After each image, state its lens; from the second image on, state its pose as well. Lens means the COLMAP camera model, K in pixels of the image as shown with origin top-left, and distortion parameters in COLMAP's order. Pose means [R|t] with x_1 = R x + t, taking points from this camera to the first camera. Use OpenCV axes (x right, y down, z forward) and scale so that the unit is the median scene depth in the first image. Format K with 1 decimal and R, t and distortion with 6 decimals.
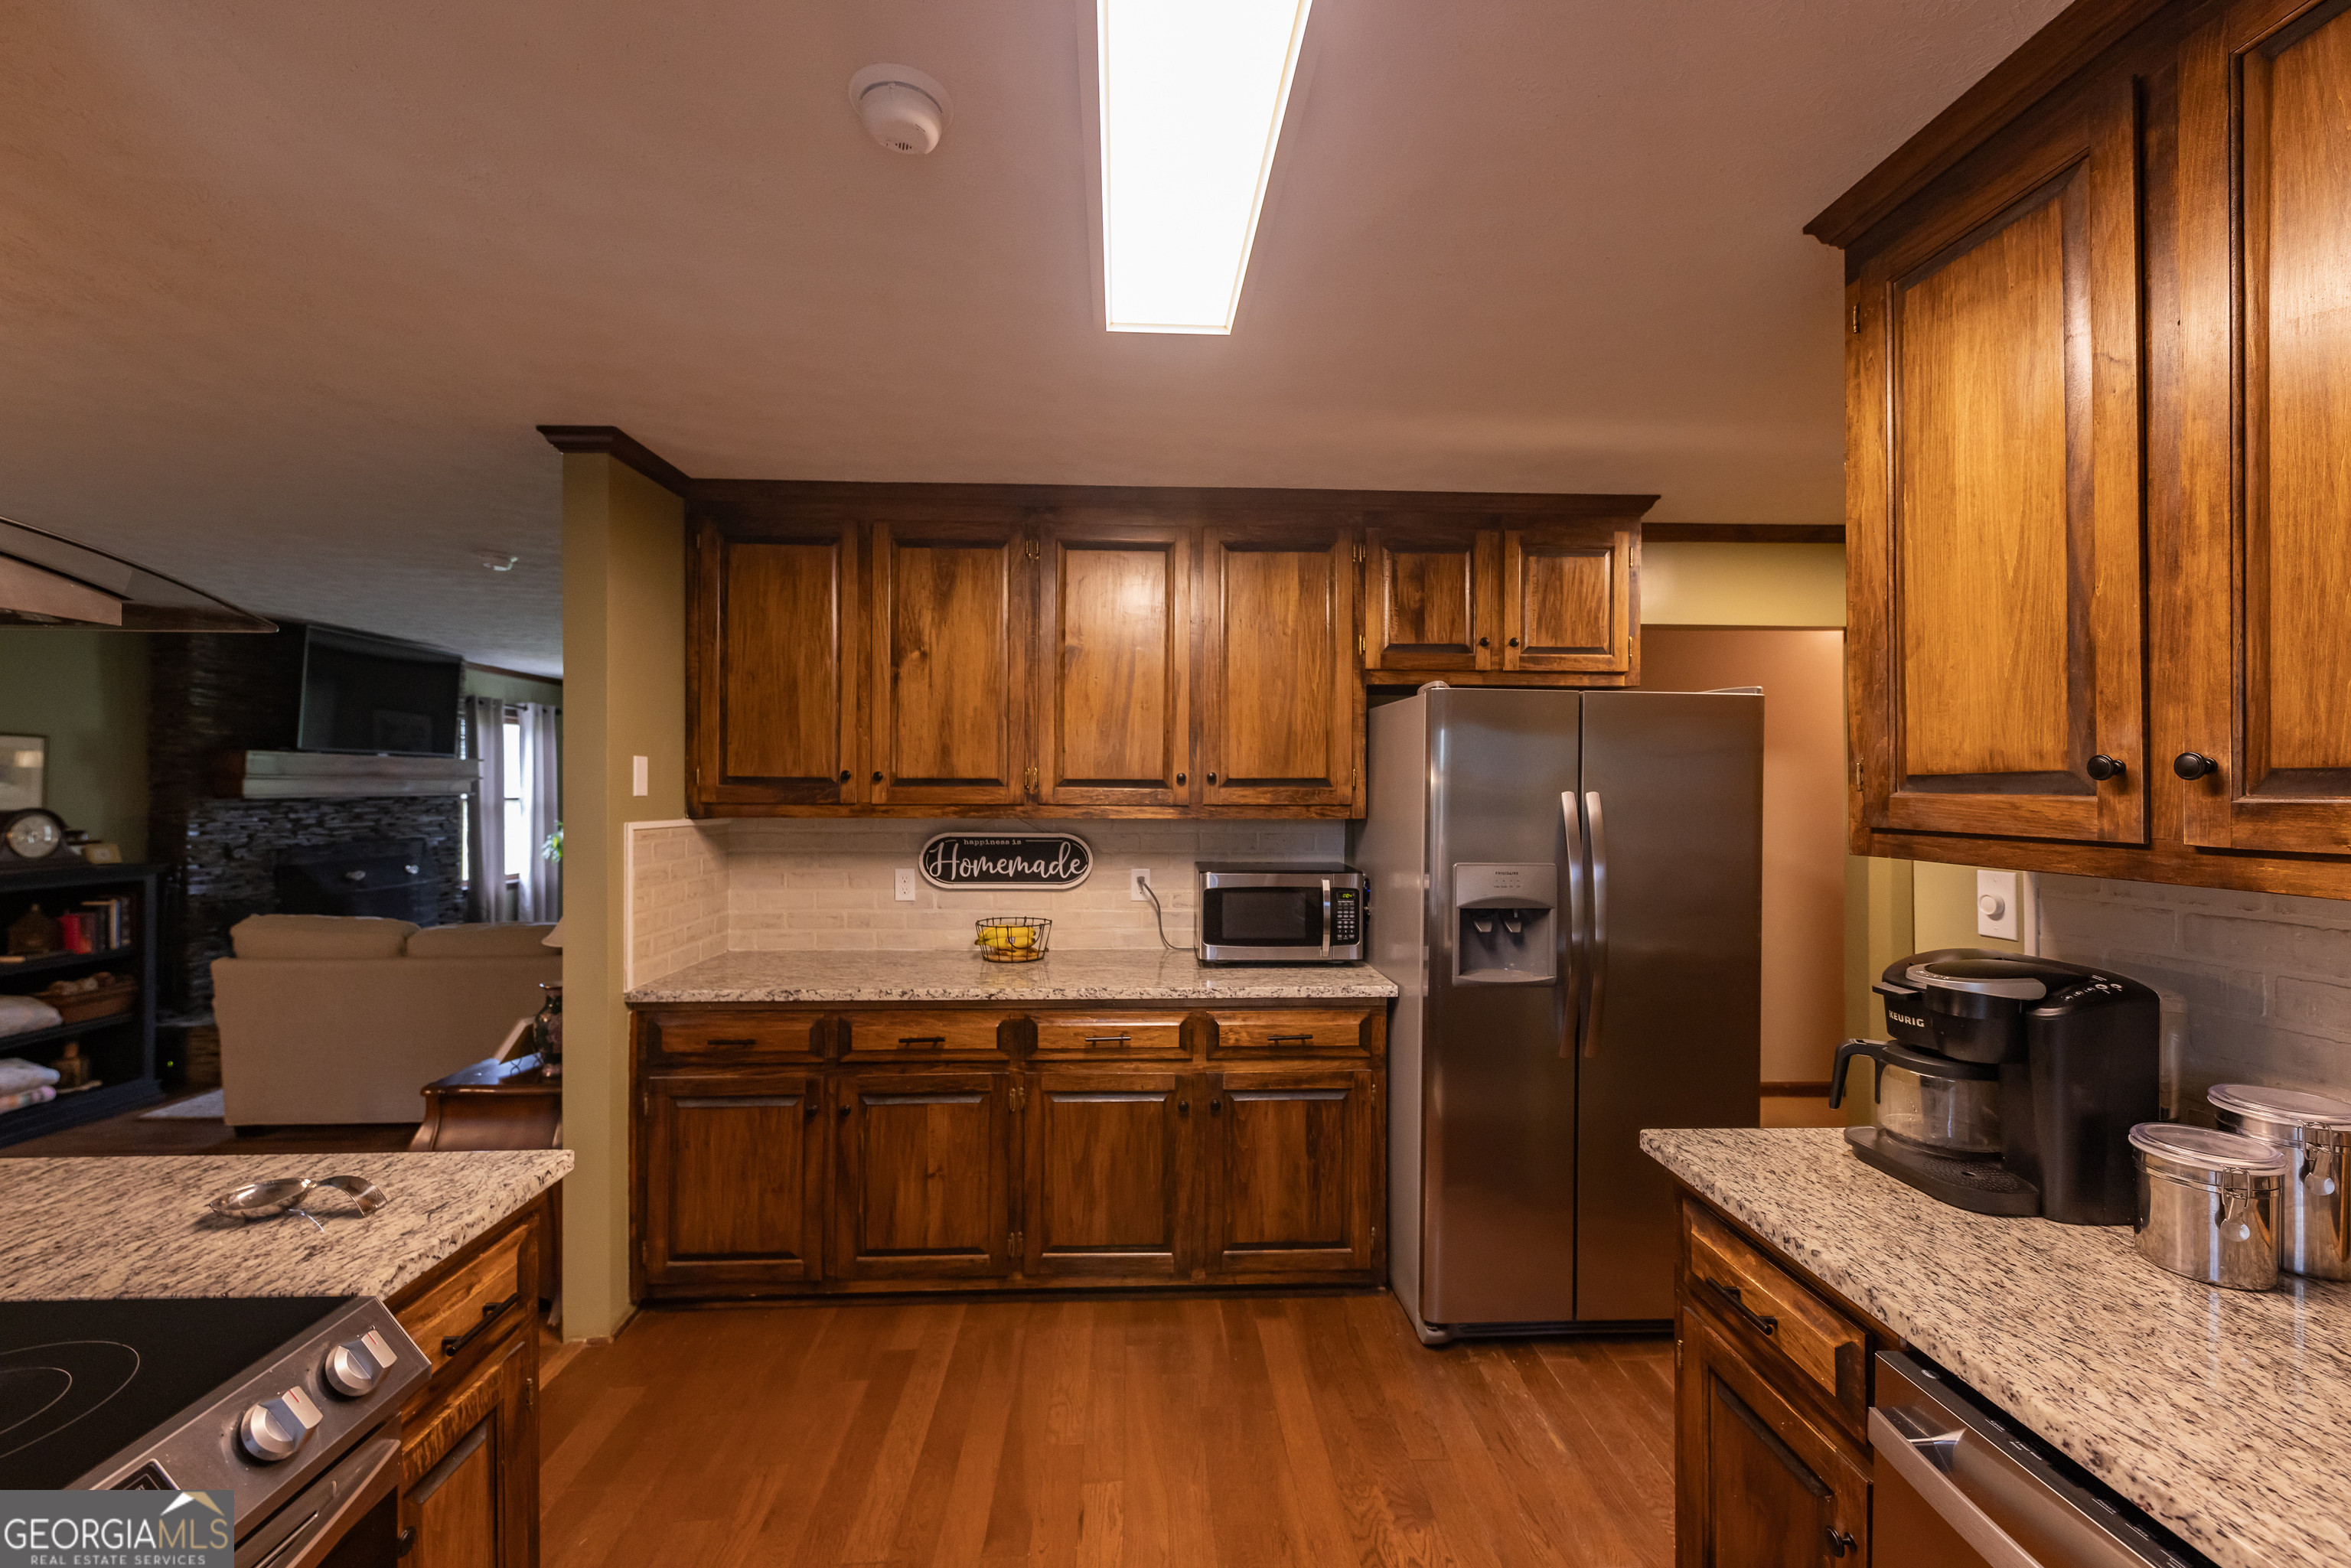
lens RADIAL K [[948.7, 0, 1172.9], [0, 948.7, 783.3], [0, 0, 1]] dist [0.006447, -0.000604]
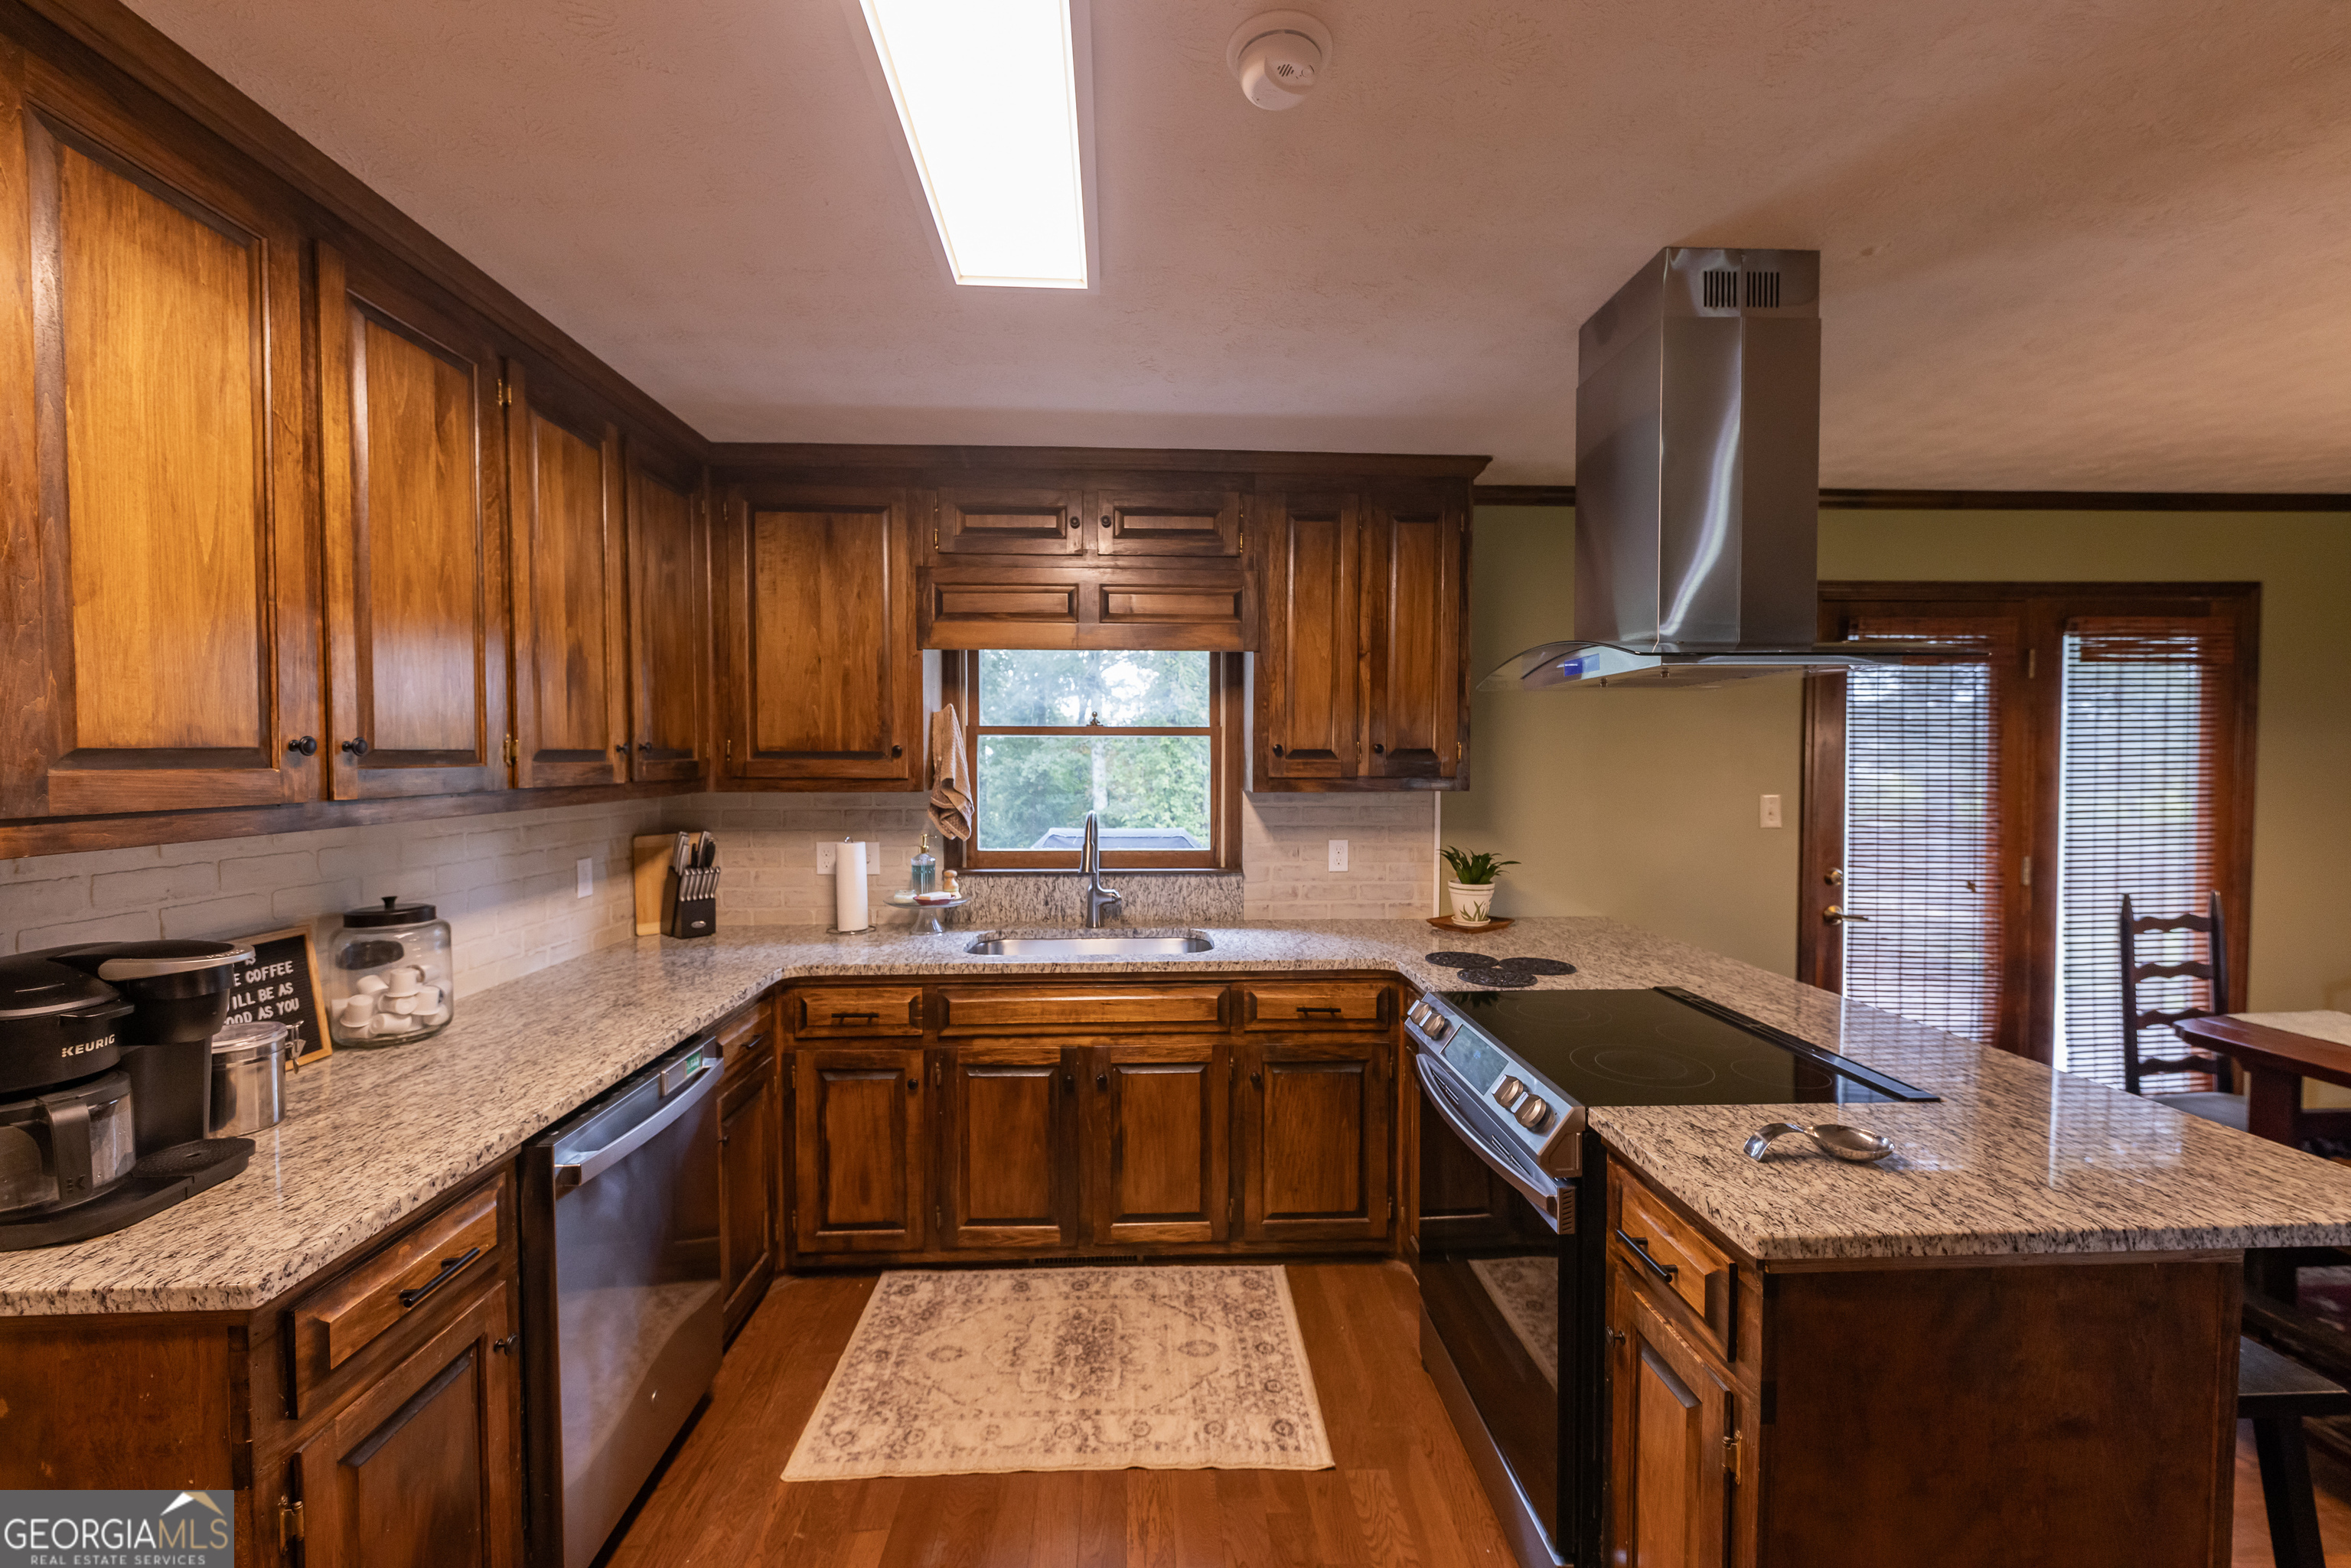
lens RADIAL K [[948.7, 0, 1179.5], [0, 948.7, 783.6], [0, 0, 1]] dist [0.006447, -0.000604]
pose [[-0.999981, 0.000163, -0.006205, -0.182994], [-0.000007, 0.999624, 0.027418, -0.000751], [0.006207, 0.027418, -0.999605, 2.037668]]
